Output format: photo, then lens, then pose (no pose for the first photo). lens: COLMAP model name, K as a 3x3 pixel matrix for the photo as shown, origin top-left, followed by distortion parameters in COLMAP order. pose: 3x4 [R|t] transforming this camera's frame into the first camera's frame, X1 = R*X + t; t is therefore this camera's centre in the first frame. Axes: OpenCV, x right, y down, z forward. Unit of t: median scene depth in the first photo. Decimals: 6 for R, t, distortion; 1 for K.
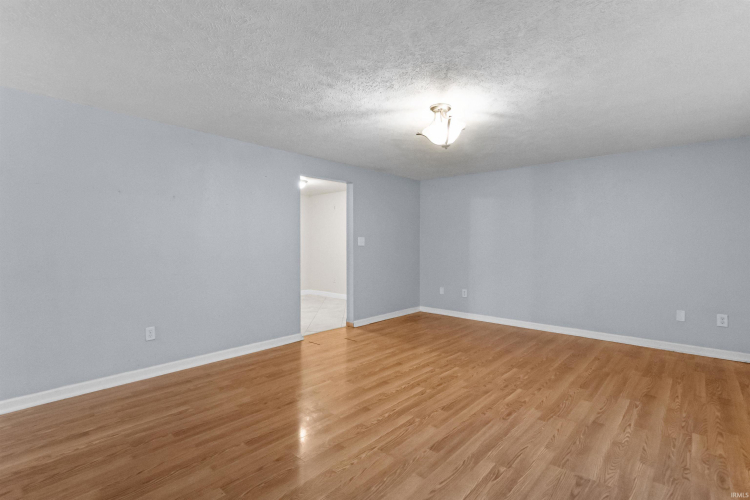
lens RADIAL K [[355.9, 0, 377.5], [0, 355.9, 246.7], [0, 0, 1]] dist [0.002420, 0.000072]
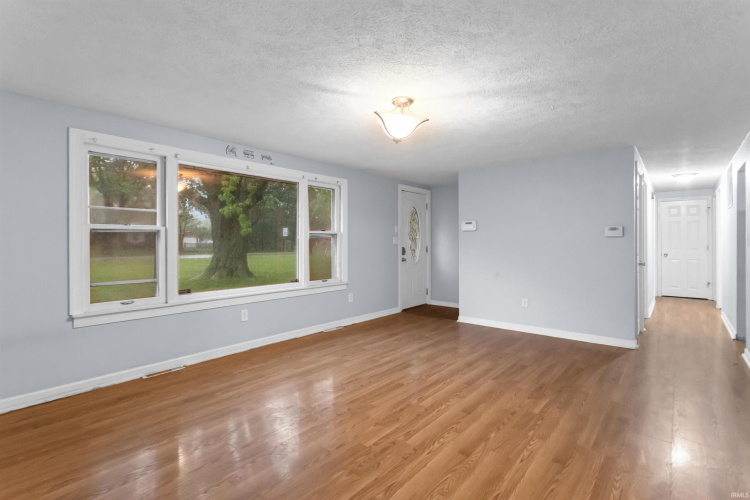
lens RADIAL K [[355.9, 0, 375.6], [0, 355.9, 246.3], [0, 0, 1]] dist [0.002420, 0.000072]
pose [[-0.999648, 0.001937, -0.026444, 0.277000], [0.001466, 0.999841, 0.017799, -0.017965], [0.026474, 0.017754, -0.999492, 1.975361]]
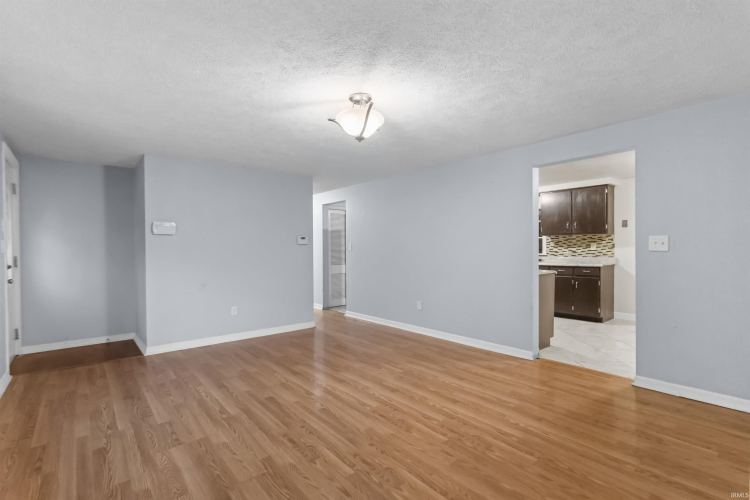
lens RADIAL K [[355.9, 0, 378.3], [0, 355.9, 254.1], [0, 0, 1]] dist [0.002420, 0.000072]
pose [[-0.136551, 0.015712, -0.990508, 1.079502], [-0.001242, 0.999871, 0.016032, -0.010029], [0.990632, 0.003419, -0.136513, 1.186024]]
